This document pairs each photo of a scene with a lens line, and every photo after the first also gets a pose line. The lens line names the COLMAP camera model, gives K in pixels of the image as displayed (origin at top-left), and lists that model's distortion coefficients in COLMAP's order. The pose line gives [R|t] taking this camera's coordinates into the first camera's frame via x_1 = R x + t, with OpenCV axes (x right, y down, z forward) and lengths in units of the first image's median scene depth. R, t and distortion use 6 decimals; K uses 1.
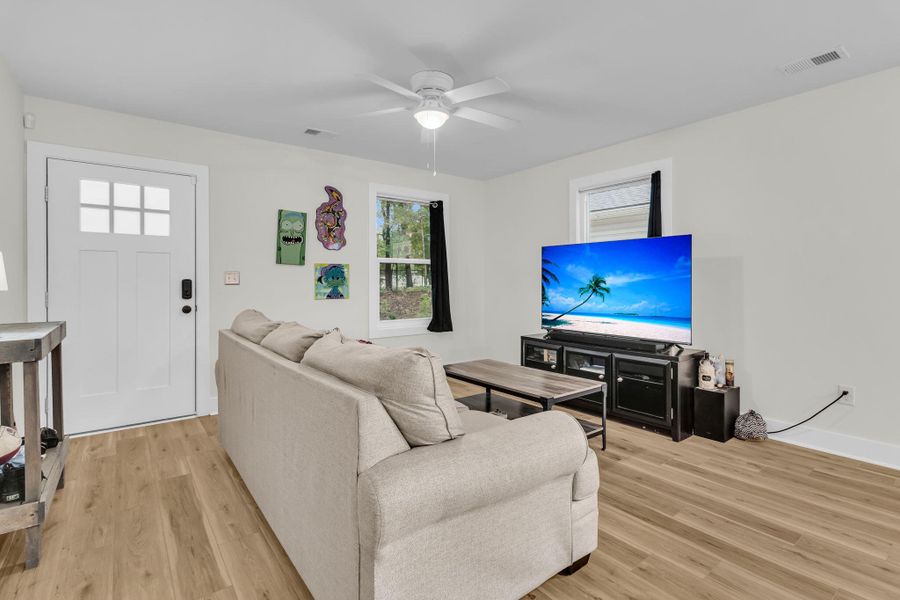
lens RADIAL K [[430.8, 0, 459.0], [0, 430.8, 284.3], [0, 0, 1]] dist [0.001173, 0.000162]
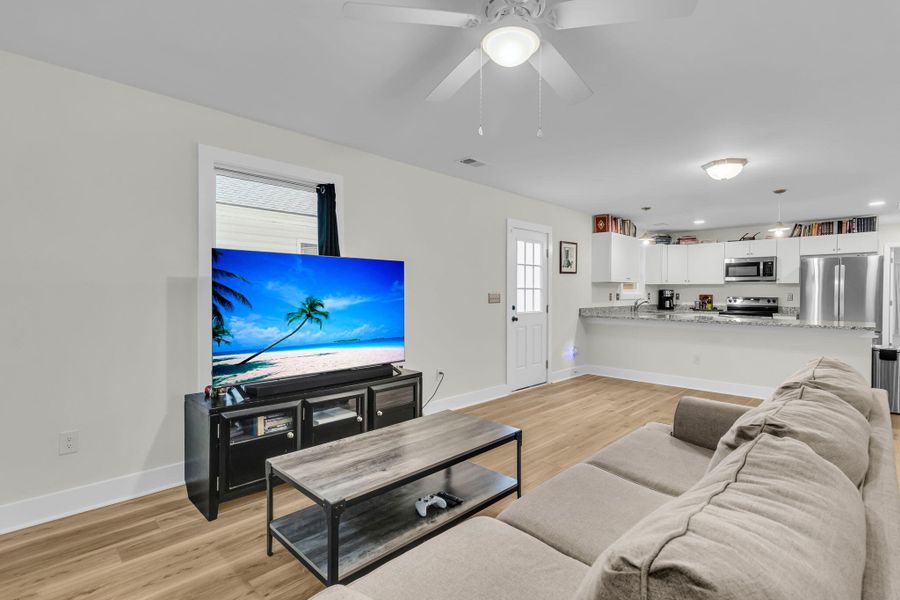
lens RADIAL K [[430.9, 0, 450.0], [0, 430.9, 300.0], [0, 0, 1]] dist [-0.000282, -0.000080]
pose [[-0.126454, -0.009653, 0.991925, -0.493524], [0.007387, 0.999916, 0.010672, -0.022345], [-0.991945, 0.008677, -0.126372, 0.868343]]
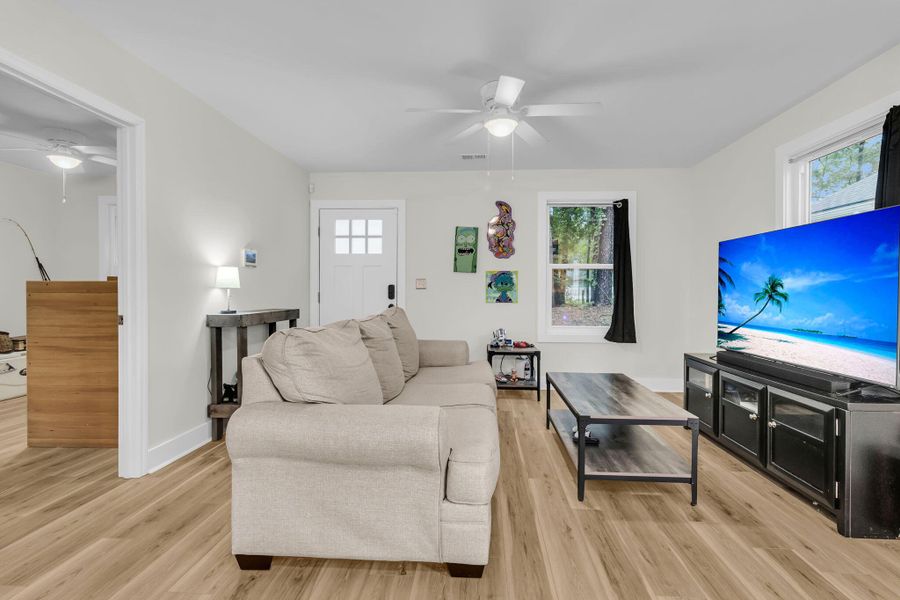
lens RADIAL K [[426.0, 0, 457.5], [0, 426.0, 291.9], [0, 0, 1]] dist [0.000848, 0.000031]
pose [[0.750276, 0.005559, -0.661101, 0.402772], [-0.009243, 0.999955, -0.002082, 0.011469], [0.661060, 0.007673, 0.750294, 0.123909]]
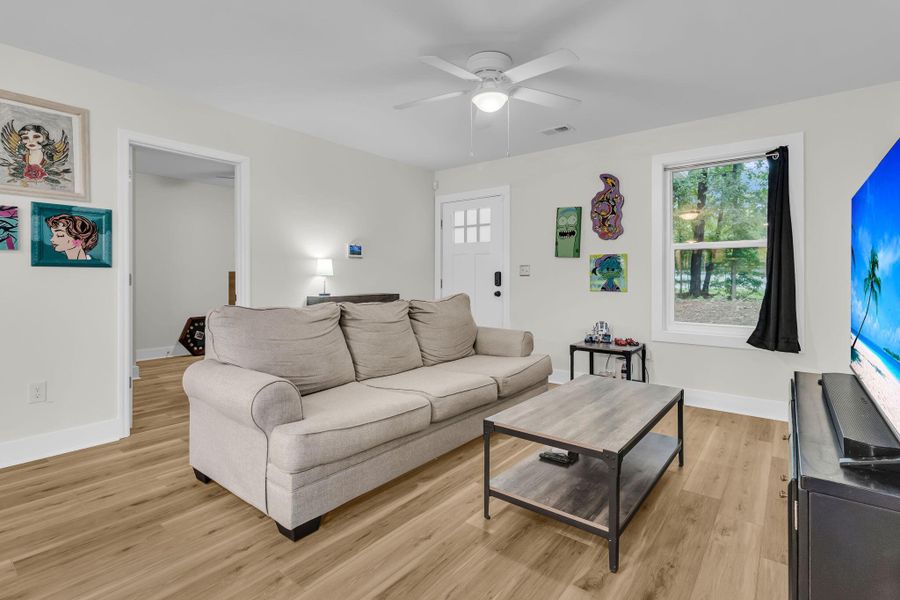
lens RADIAL K [[431.8, 0, 455.5], [0, 431.8, 275.4], [0, 0, 1]] dist [-0.000887, 0.000070]
pose [[0.245902, -0.002057, -0.969292, 0.640339], [-0.009596, 0.999944, -0.004557, 0.007528], [0.969247, 0.010421, 0.245869, 0.517262]]
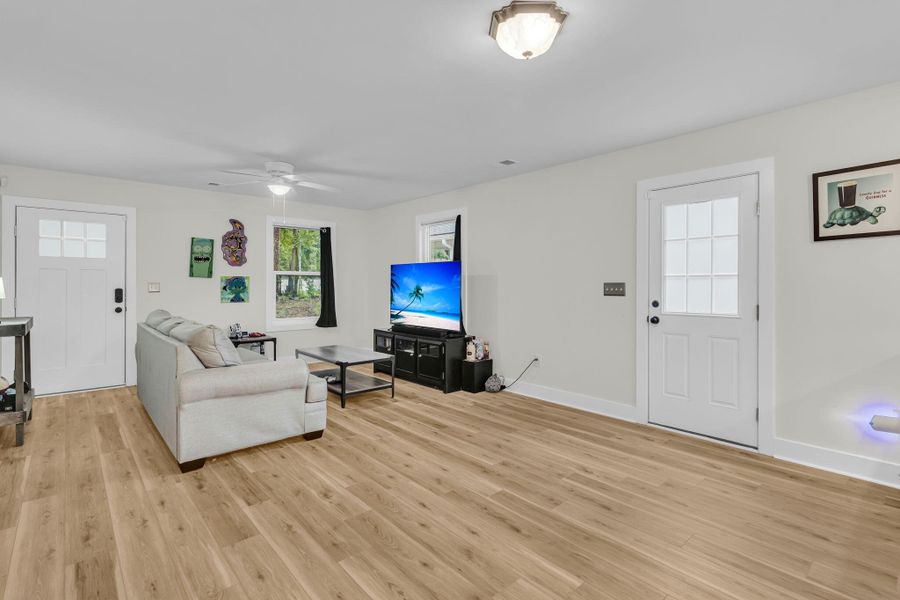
lens RADIAL K [[430.8, 0, 459.0], [0, 430.8, 284.3], [0, 0, 1]] dist [0.001173, 0.000162]
pose [[0.997294, 0.002005, 0.073495, 0.359452], [-0.001627, 0.999985, -0.005210, -0.019471], [-0.073505, 0.005077, 0.997282, -0.468517]]
